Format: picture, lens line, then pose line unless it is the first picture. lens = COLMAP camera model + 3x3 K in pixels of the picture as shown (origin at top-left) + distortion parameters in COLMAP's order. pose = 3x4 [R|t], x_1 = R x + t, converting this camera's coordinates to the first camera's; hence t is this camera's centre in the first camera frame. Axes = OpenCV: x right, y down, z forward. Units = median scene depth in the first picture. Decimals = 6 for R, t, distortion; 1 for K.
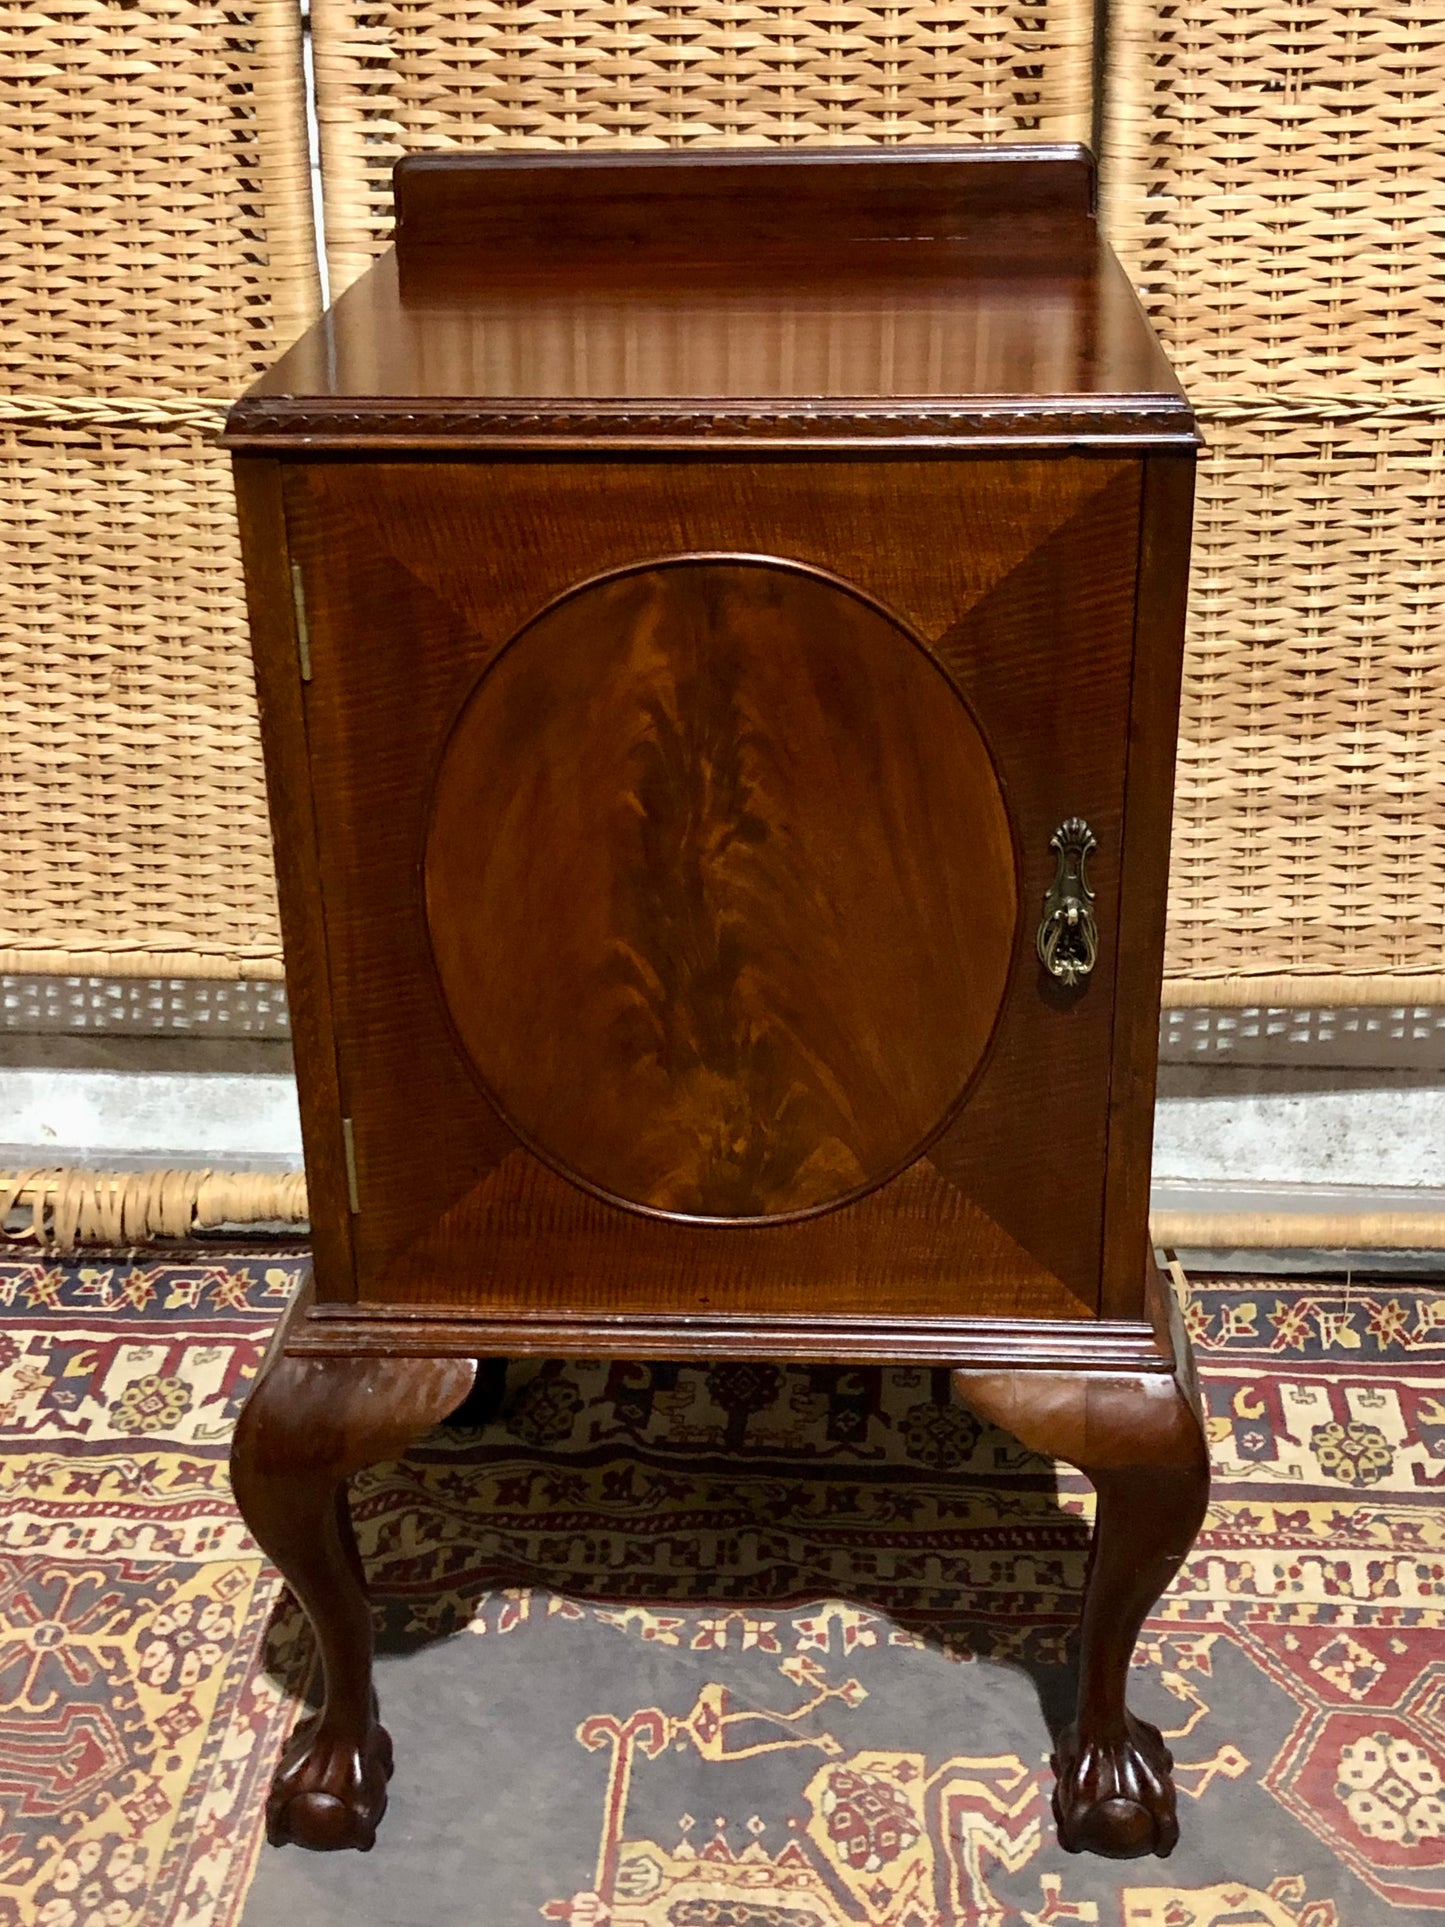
lens RADIAL K [[2635.2, 0, 700.2], [0, 2635.2, 905.4], [0, 0, 1]] dist [0.008194, 0.000000]
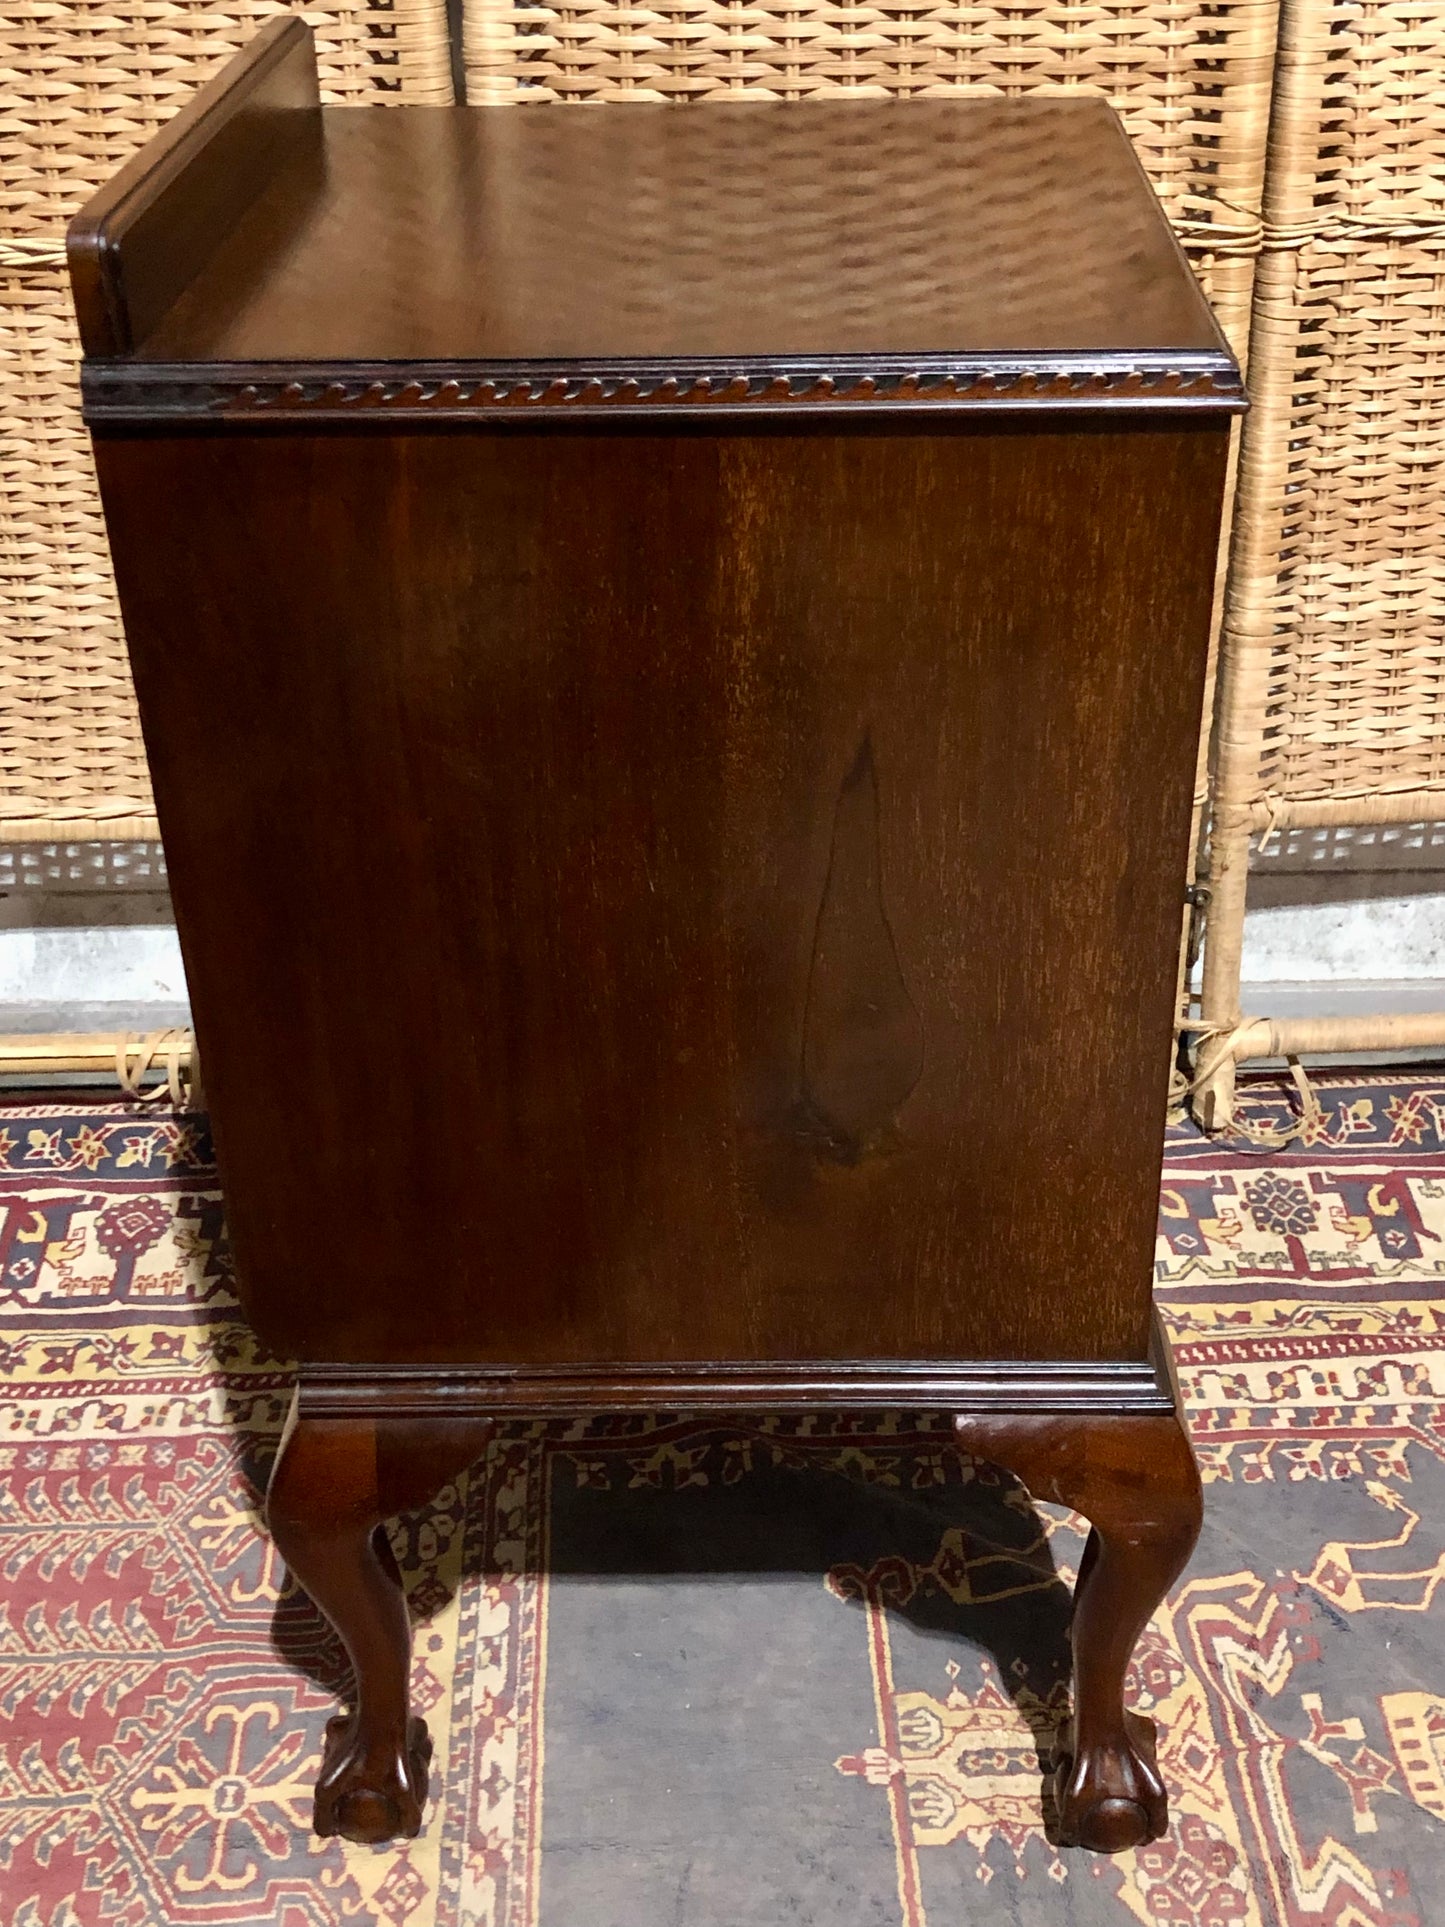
lens RADIAL K [[2433.4, 0, 737.0], [0, 2433.4, 966.3], [0, 0, 1]] dist [0.000831, 0.000000]
pose [[0.994358, -0.050886, 0.093072, -0.144192], [0.036845, 0.988480, 0.146798, -0.059323], [-0.099469, -0.142541, 0.984778, 0.095977]]
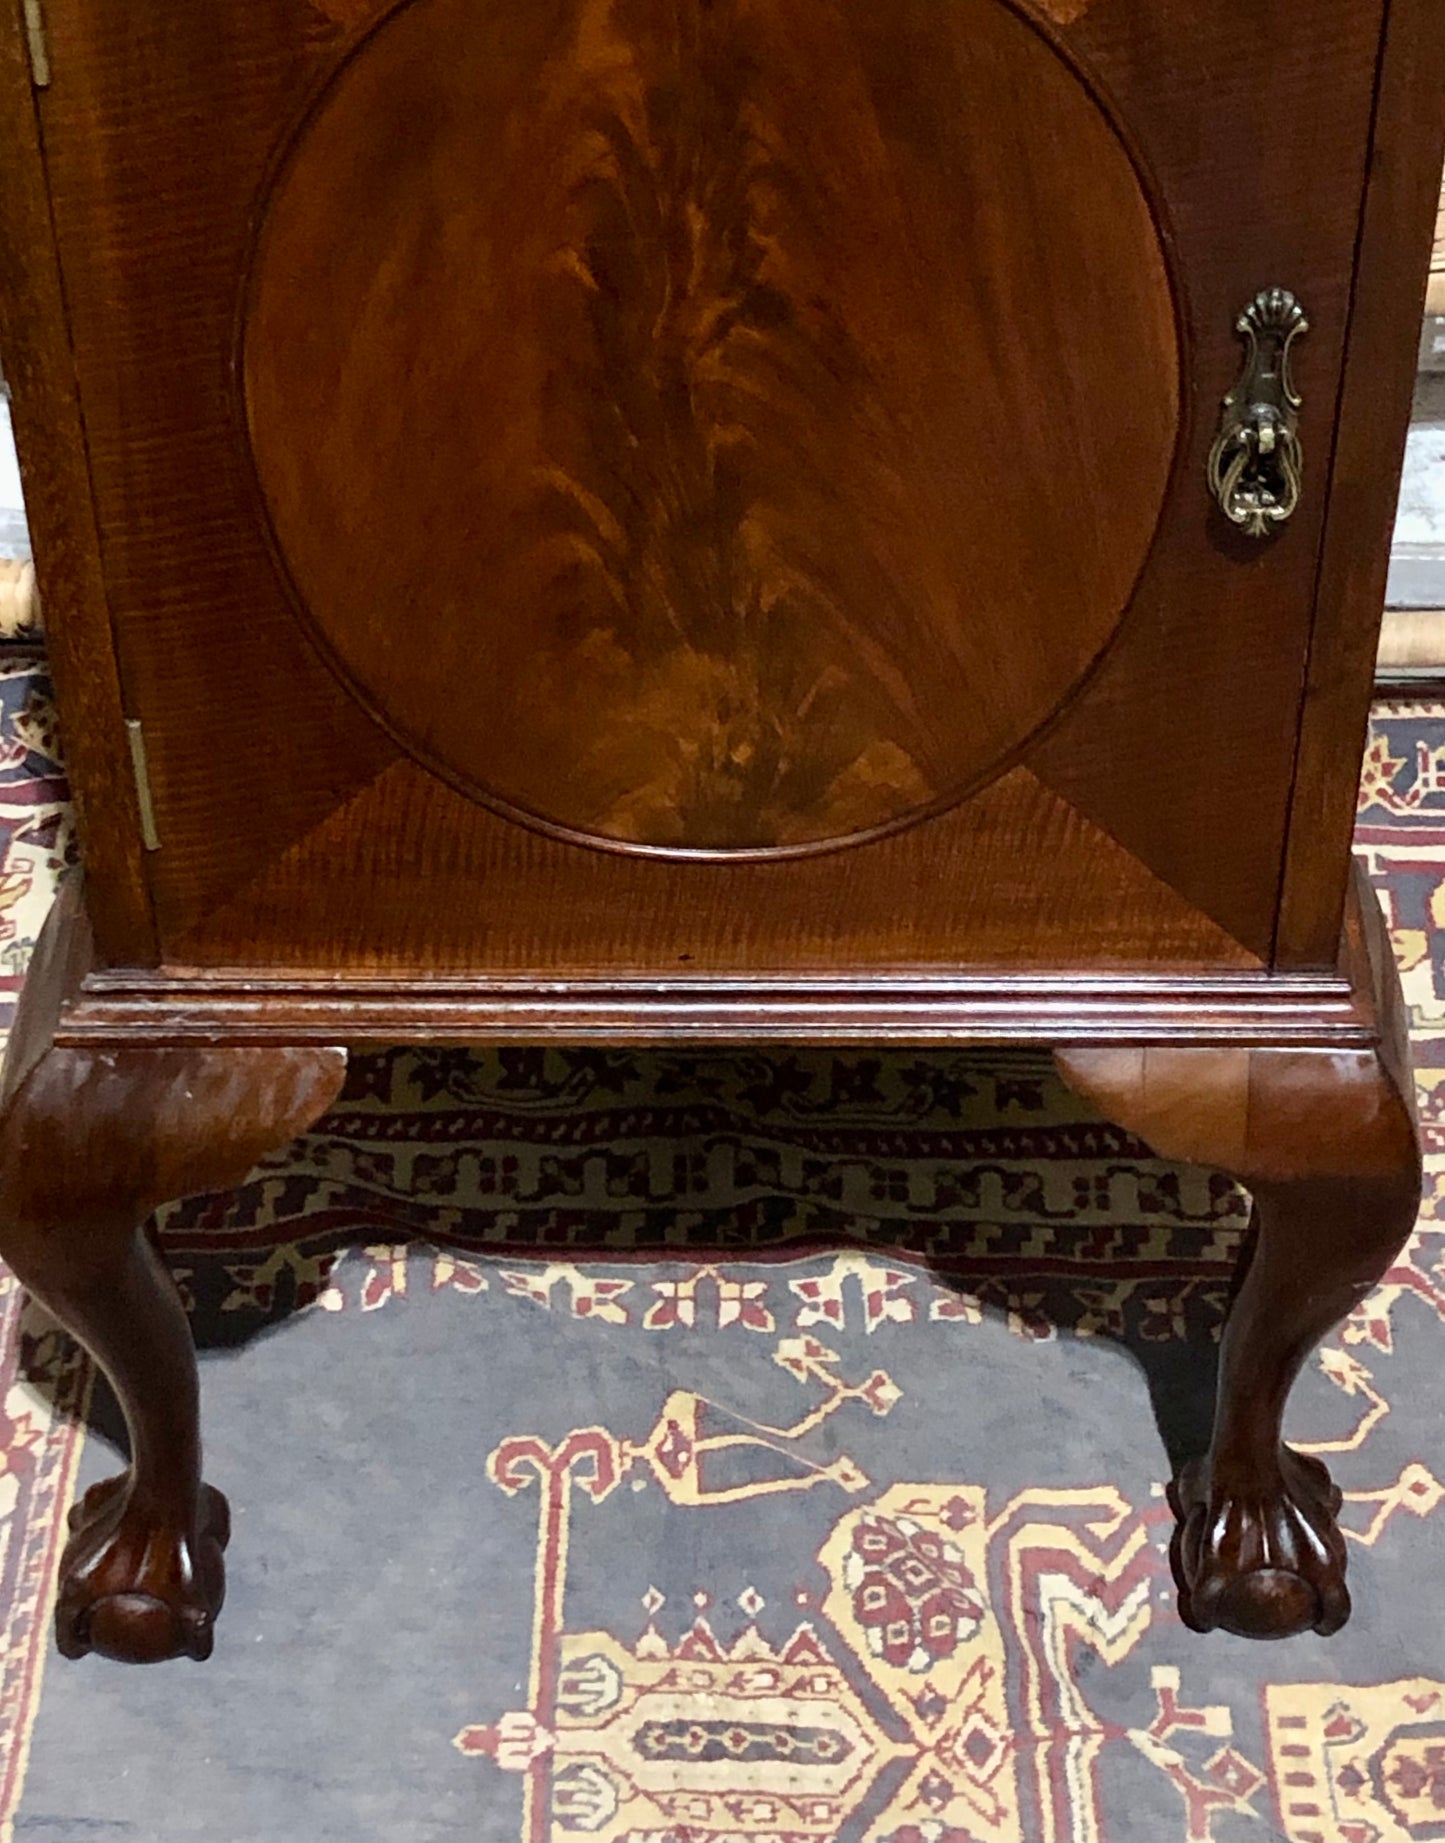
lens RADIAL K [[4195.8, 0, 765.6], [0, 4195.8, 1076.5], [0, 0, 1]] dist [0.214266, 0.000000]
pose [[0.998048, -0.024358, 0.057504, -0.032118], [0.003204, 0.939557, 0.342378, -0.150721], [-0.062368, -0.341525, 0.937801, -0.011746]]
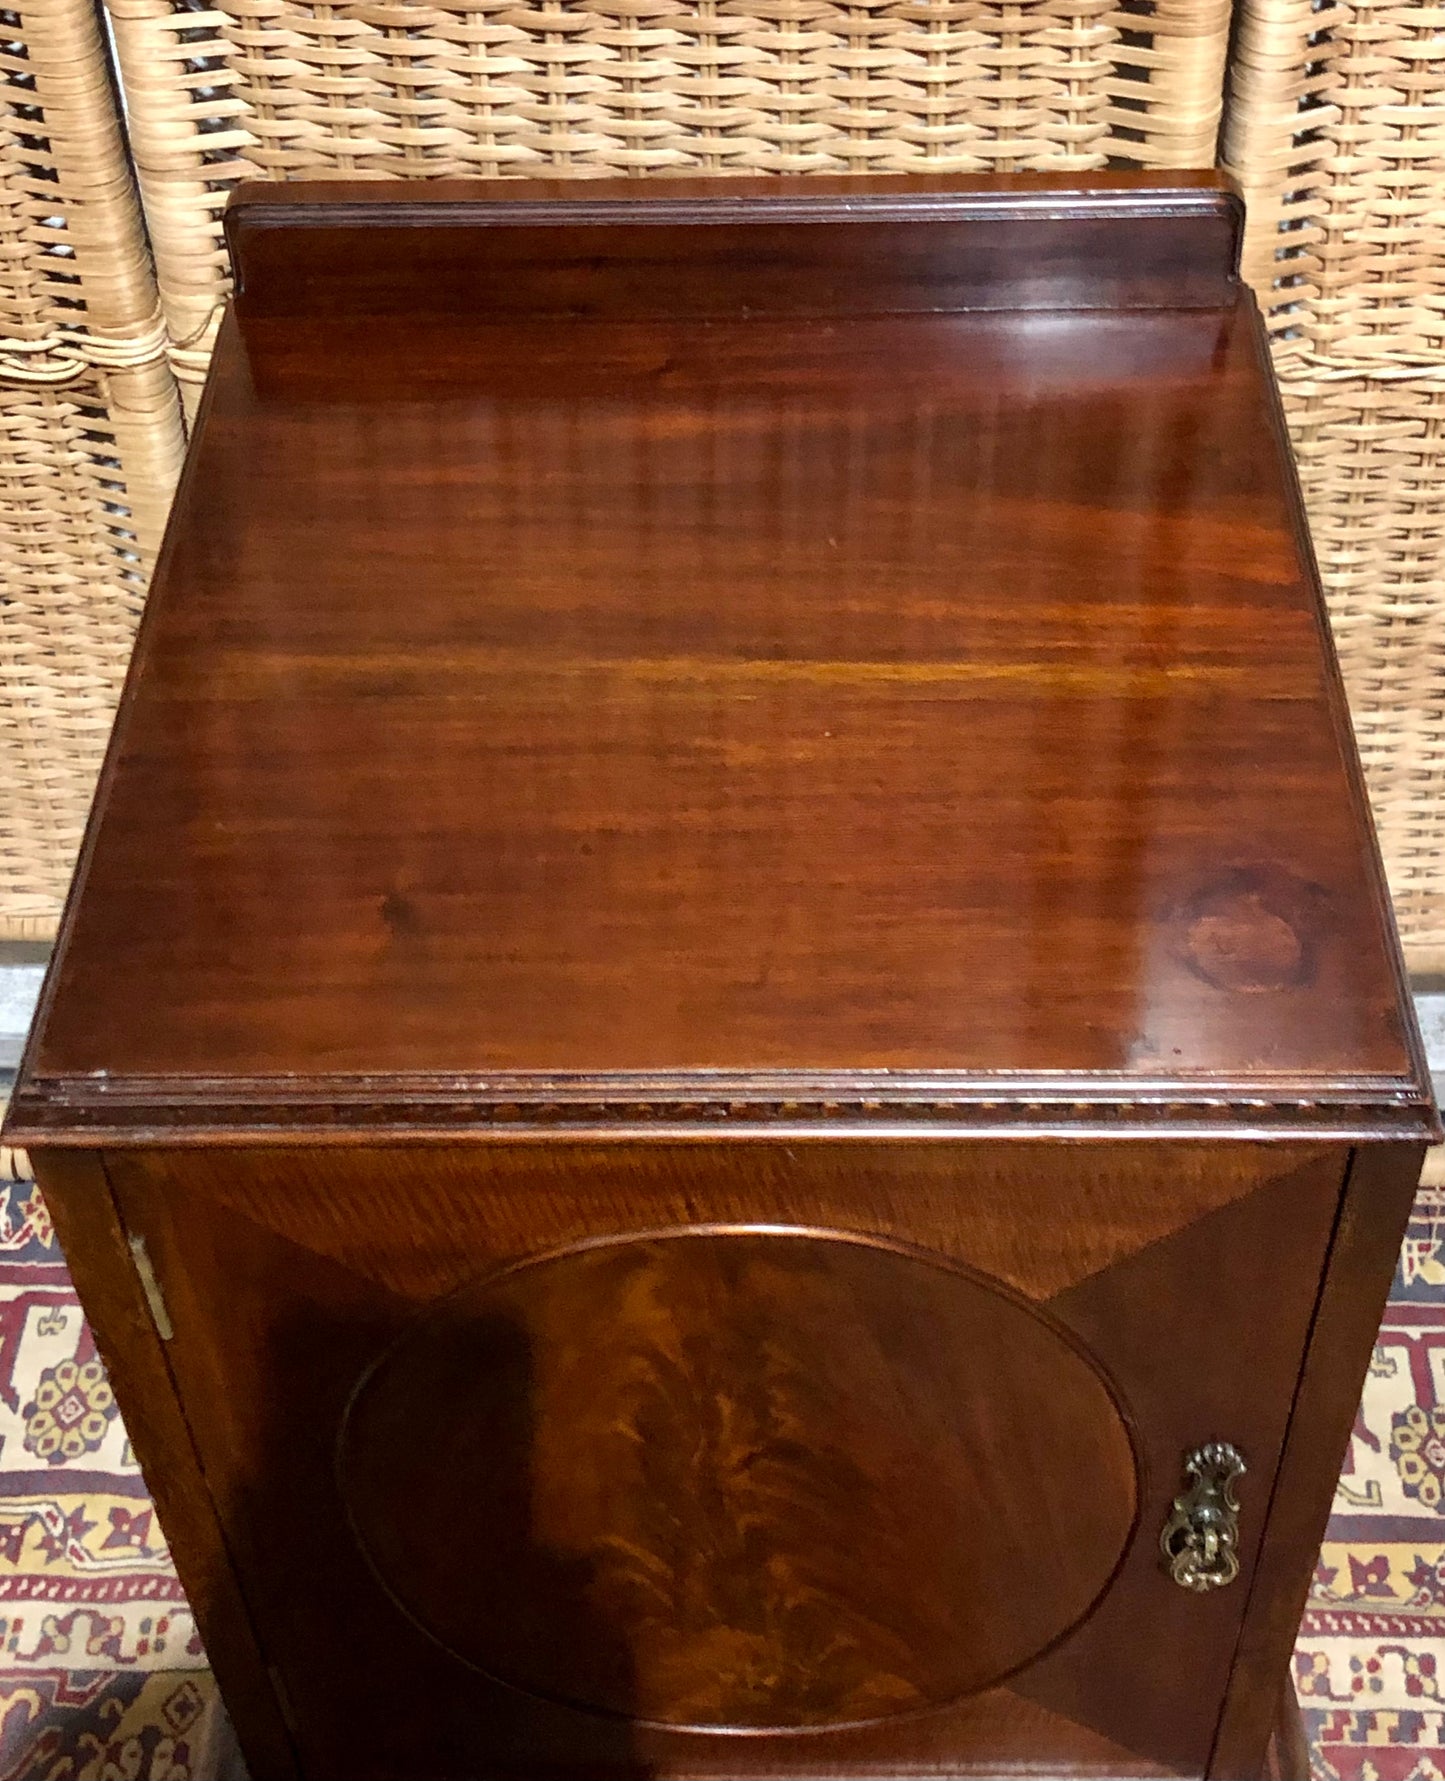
lens RADIAL K [[2685.8, 0, 721.1], [0, 2685.8, 767.6], [0, 0, 1]] dist [-0.025375, 0.000000]
pose [[0.999179, -0.032595, 0.024060, -0.007845], [0.021805, 0.933194, 0.358712, -0.358419], [-0.034145, -0.357893, 0.933138, 0.267091]]
